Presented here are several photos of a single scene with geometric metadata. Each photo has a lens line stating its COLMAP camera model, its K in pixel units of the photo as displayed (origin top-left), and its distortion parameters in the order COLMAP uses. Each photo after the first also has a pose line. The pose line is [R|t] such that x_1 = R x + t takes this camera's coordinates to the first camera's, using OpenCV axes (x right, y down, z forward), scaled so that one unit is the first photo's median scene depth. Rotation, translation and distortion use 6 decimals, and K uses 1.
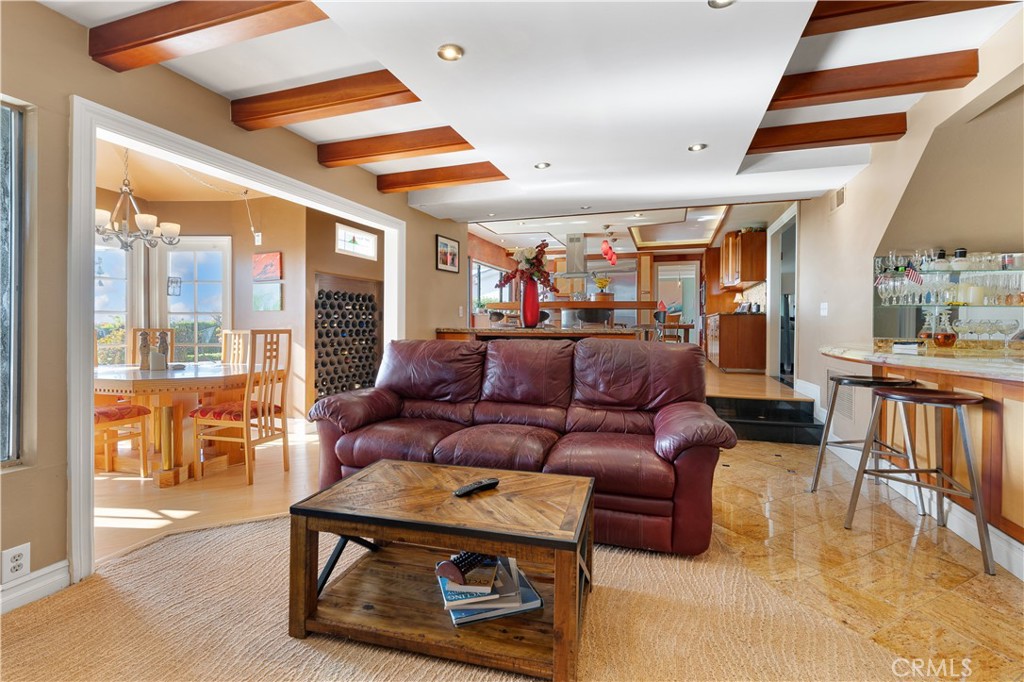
lens RADIAL K [[441.5, 0, 528.3], [0, 441.5, 332.9], [0, 0, 1]] dist [-0.000659, -0.000208]
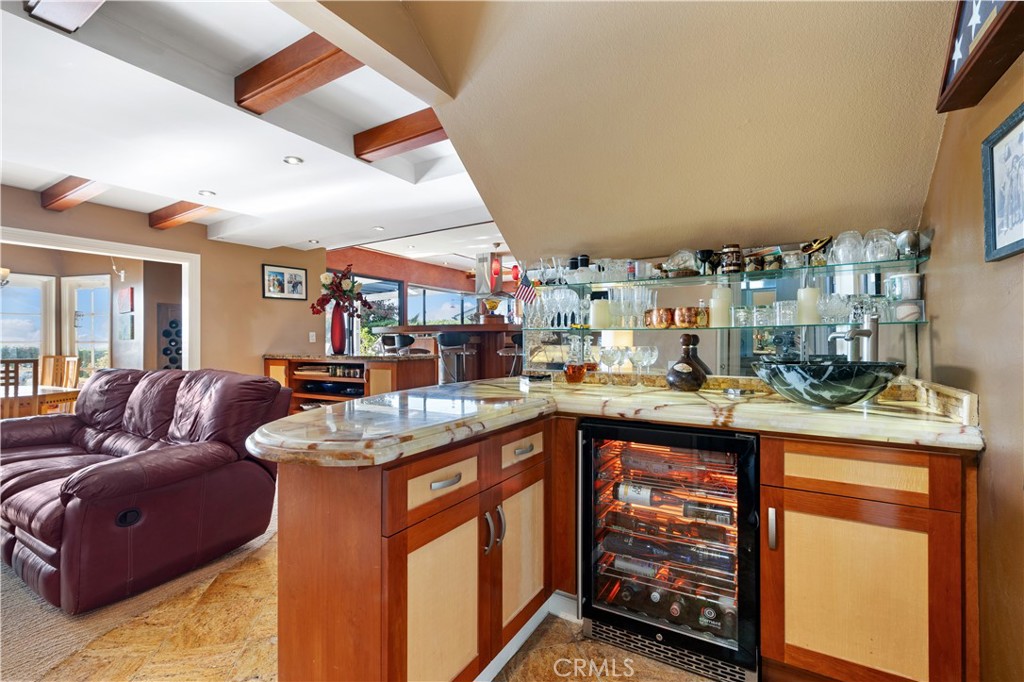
lens RADIAL K [[441.5, 0, 528.3], [0, 441.5, 332.9], [0, 0, 1]] dist [-0.000659, -0.000208]
pose [[0.971887, -0.012319, -0.235124, 0.948978], [0.002249, 0.999070, -0.043049, -0.023785], [0.235435, 0.041310, 0.971012, 0.224812]]
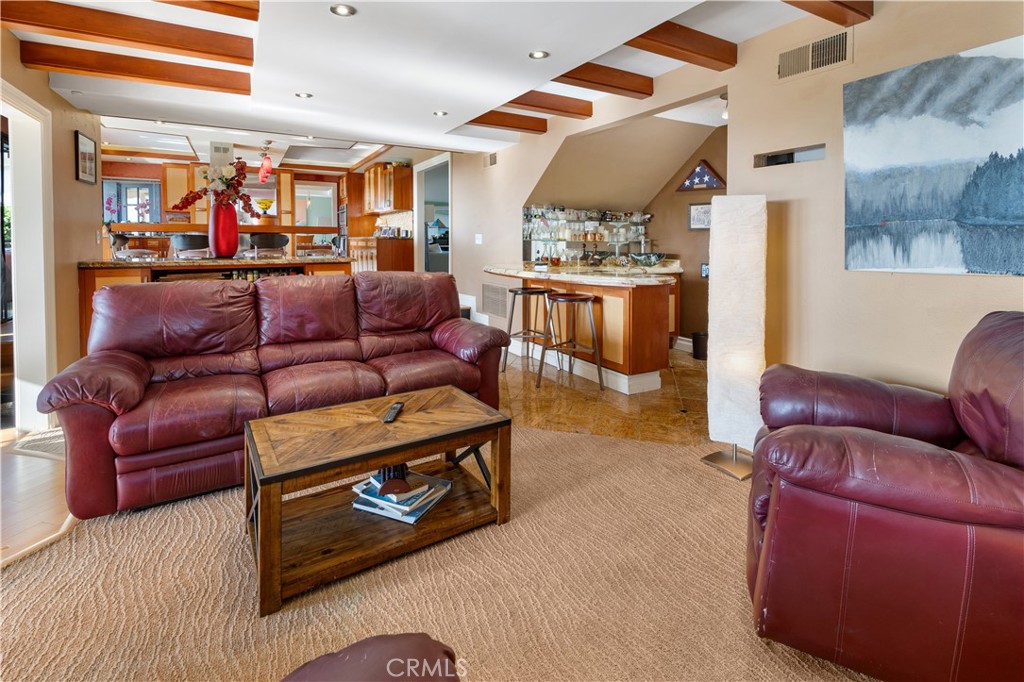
lens RADIAL K [[457.5, 0, 509.1], [0, 457.5, 252.6], [0, 0, 1]] dist [0.001139, 0.000068]
pose [[0.687433, -0.015996, 0.726071, -0.398481], [0.012625, 0.999870, 0.010076, -0.037940], [-0.726138, 0.002240, 0.687545, -0.019625]]
